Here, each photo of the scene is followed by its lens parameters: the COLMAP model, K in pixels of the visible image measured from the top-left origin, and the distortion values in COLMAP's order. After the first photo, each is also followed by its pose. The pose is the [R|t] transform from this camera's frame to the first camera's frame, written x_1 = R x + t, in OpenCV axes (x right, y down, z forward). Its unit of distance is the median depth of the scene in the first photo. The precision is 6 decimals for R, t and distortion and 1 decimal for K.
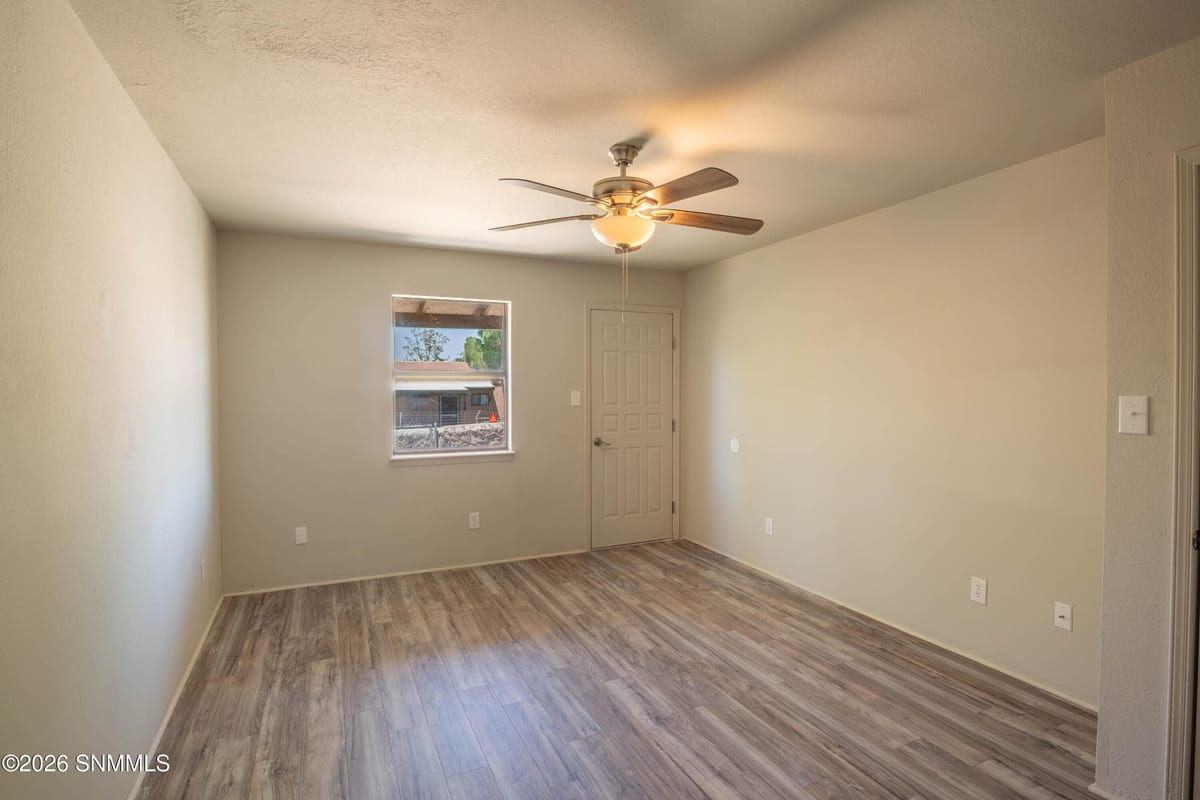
lens RADIAL K [[598.3, 0, 600.0], [0, 598.3, 400.0], [0, 0, 1]] dist [-0.001660, -0.000184]
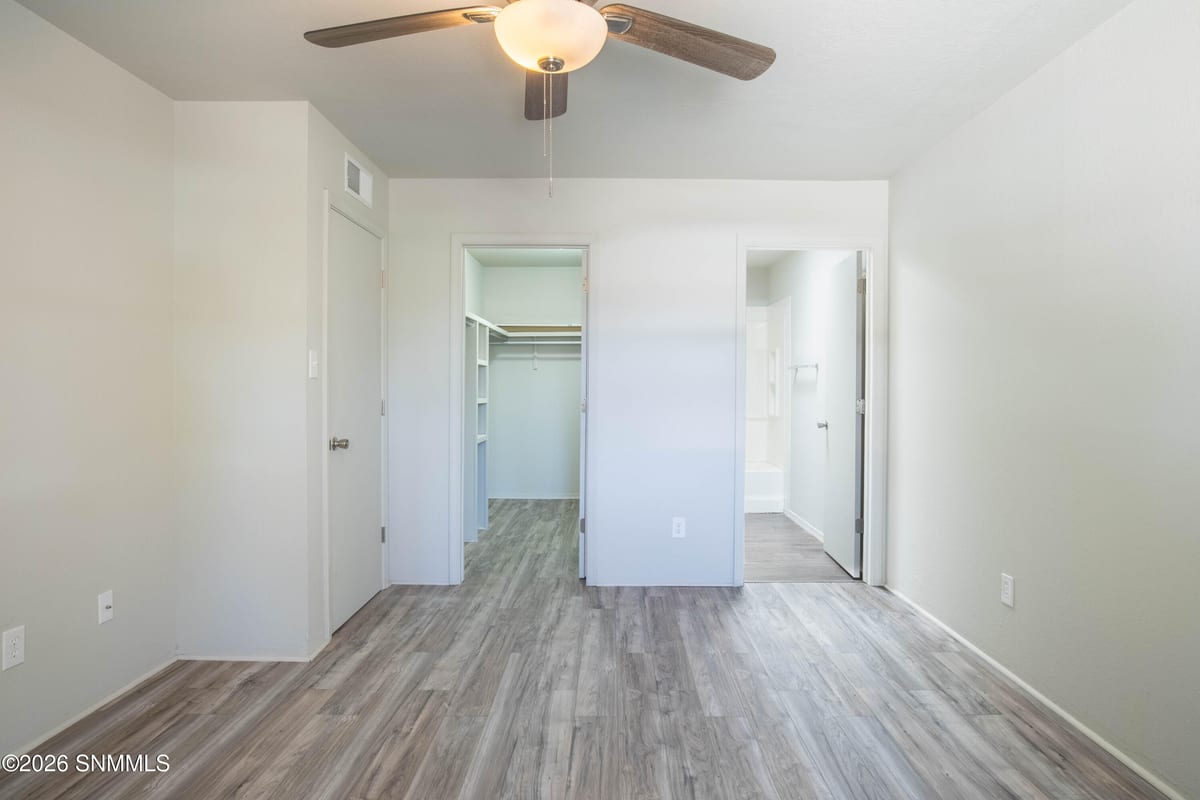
lens RADIAL K [[692.4, 0, 600.0], [0, 692.4, 400.0], [0, 0, 1]] dist [-0.050168, 0.034264]
pose [[-0.904978, -0.003114, 0.425446, -0.320397], [0.010355, 0.999516, 0.029342, 0.049037], [-0.425332, 0.030959, -0.904508, 1.795196]]
